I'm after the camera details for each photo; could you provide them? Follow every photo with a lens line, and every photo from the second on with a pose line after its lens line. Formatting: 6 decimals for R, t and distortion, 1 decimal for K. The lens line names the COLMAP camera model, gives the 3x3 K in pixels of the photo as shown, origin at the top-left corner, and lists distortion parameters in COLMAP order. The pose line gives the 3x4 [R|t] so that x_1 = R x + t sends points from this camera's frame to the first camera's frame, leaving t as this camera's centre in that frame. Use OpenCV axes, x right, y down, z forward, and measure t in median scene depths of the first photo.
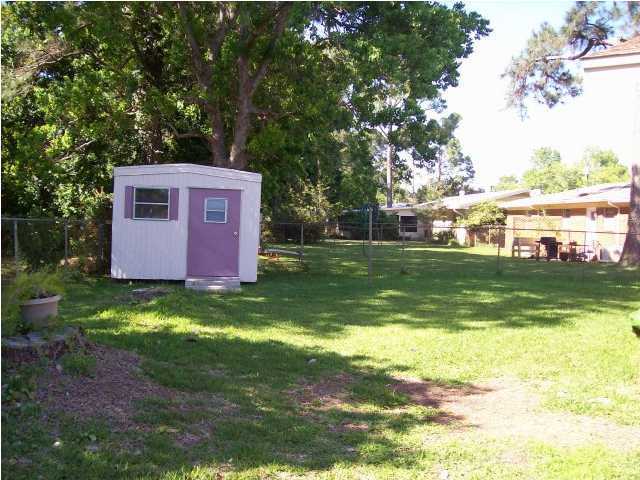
lens RADIAL K [[687.0, 0, 320.0], [0, 687.0, 240.0], [0, 0, 1]] dist [-0.188608, 0.165397]
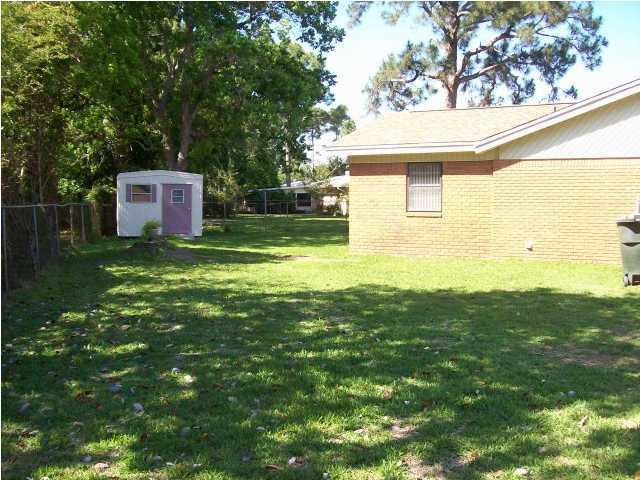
lens RADIAL K [[687.0, 0, 320.0], [0, 687.0, 240.0], [0, 0, 1]] dist [-0.188608, 0.165397]
pose [[0.990396, -0.033677, 0.134099, -0.011888], [0.029000, 0.998906, 0.036679, 0.006413], [-0.135187, -0.032438, 0.990289, -0.326475]]
